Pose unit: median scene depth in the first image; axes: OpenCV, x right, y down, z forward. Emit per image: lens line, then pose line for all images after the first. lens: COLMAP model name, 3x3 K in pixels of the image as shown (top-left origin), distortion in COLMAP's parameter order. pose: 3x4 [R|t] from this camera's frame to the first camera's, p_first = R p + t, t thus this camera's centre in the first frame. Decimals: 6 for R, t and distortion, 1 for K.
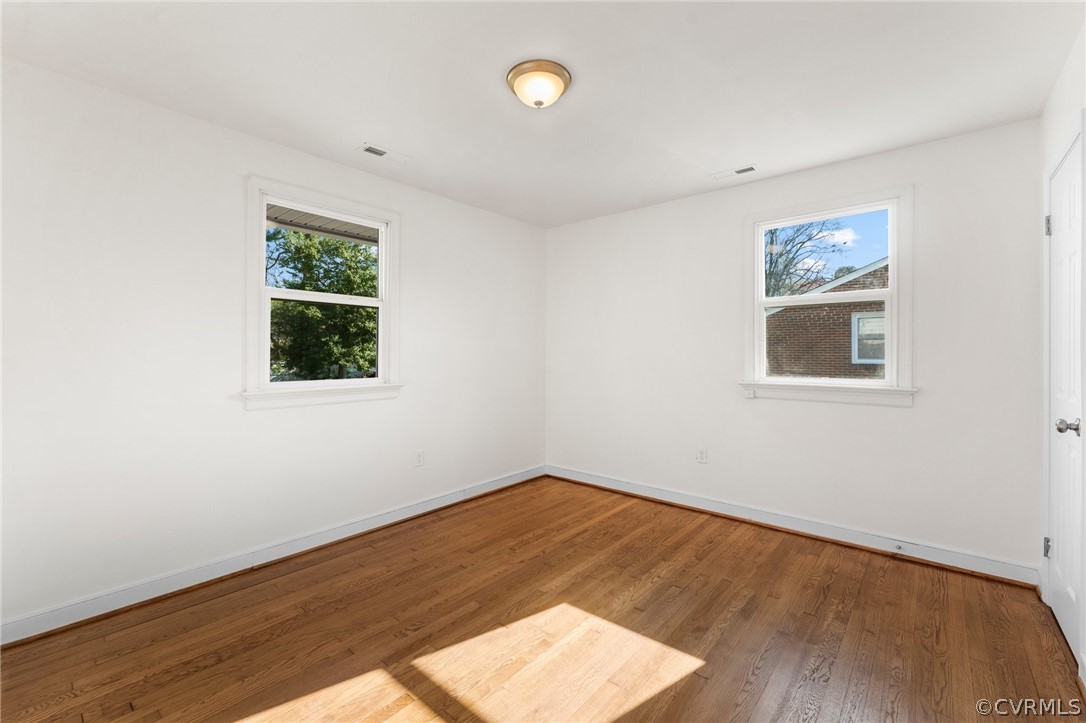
lens RADIAL K [[453.5, 0, 540.4], [0, 453.5, 348.1], [0, 0, 1]] dist [-0.001710, -0.000306]
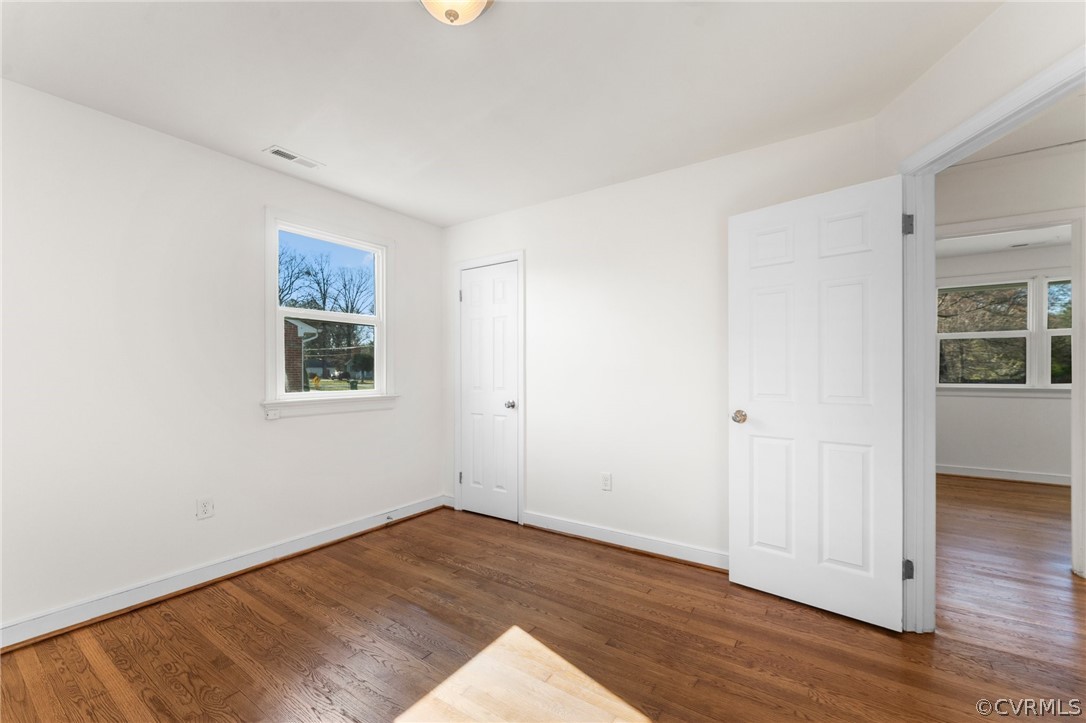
lens RADIAL K [[463.7, 0, 538.0], [0, 463.7, 360.2], [0, 0, 1]] dist [0.000751, 0.000065]
pose [[-0.100552, 0.014997, 0.994819, -0.551432], [-0.010889, 0.999810, -0.016173, 0.005777], [-0.994872, -0.012458, -0.100369, 0.674558]]
